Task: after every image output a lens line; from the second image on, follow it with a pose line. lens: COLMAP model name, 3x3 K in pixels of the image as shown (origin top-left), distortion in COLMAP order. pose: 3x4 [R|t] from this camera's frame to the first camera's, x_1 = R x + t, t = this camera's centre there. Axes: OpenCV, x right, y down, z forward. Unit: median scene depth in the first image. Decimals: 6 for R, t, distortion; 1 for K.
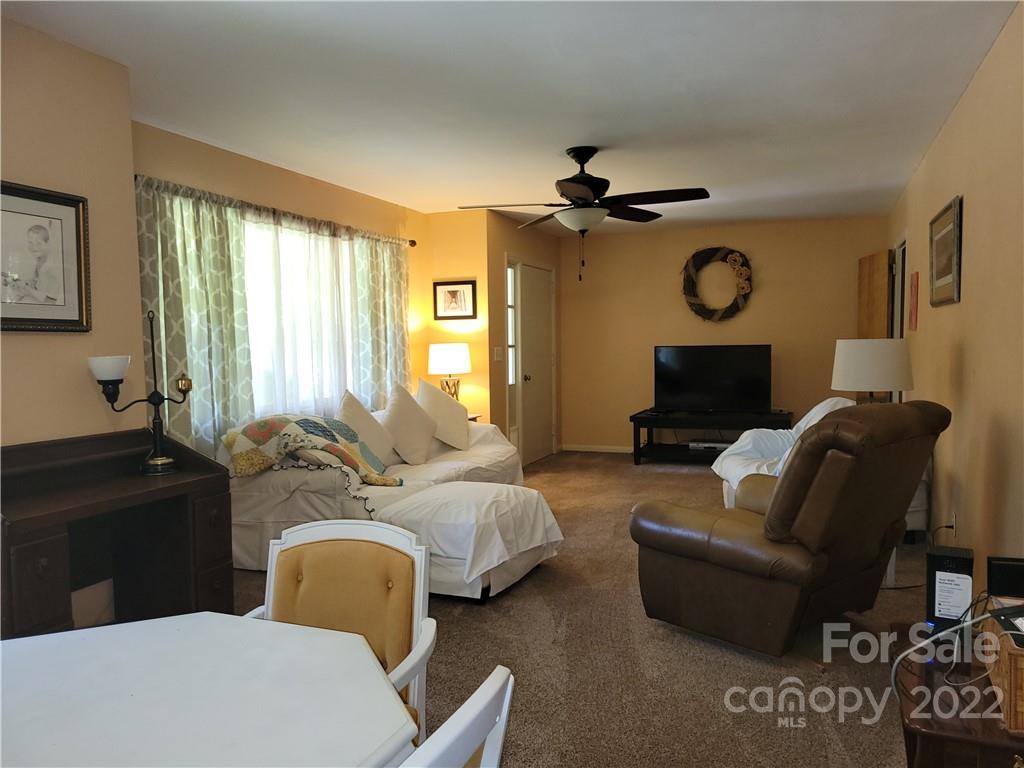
lens RADIAL K [[786.9, 0, 512.0], [0, 786.9, 384.0], [0, 0, 1]] dist [-0.003351, -0.005253]
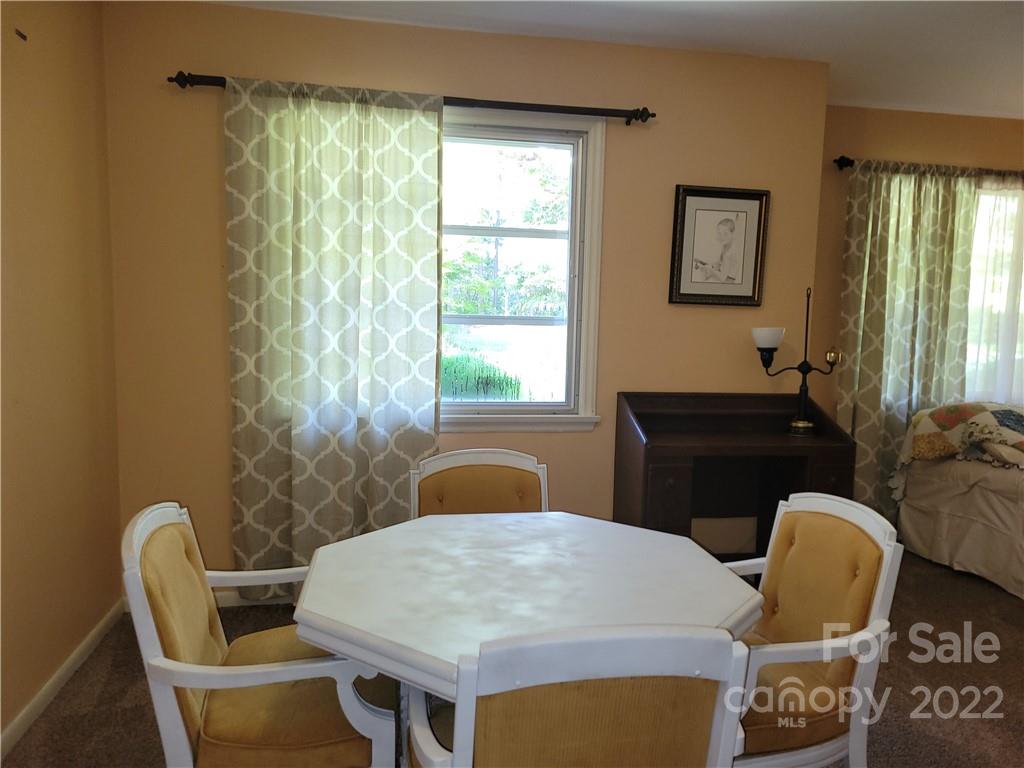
lens RADIAL K [[764.0, 0, 512.0], [0, 764.0, 384.0], [0, 0, 1]] dist [0.044655, -0.004570]
pose [[0.485506, 0.103066, -0.868137, 0.228681], [-0.080745, 0.994068, 0.072860, -0.003285], [0.870497, 0.034723, 0.490948, 0.089871]]
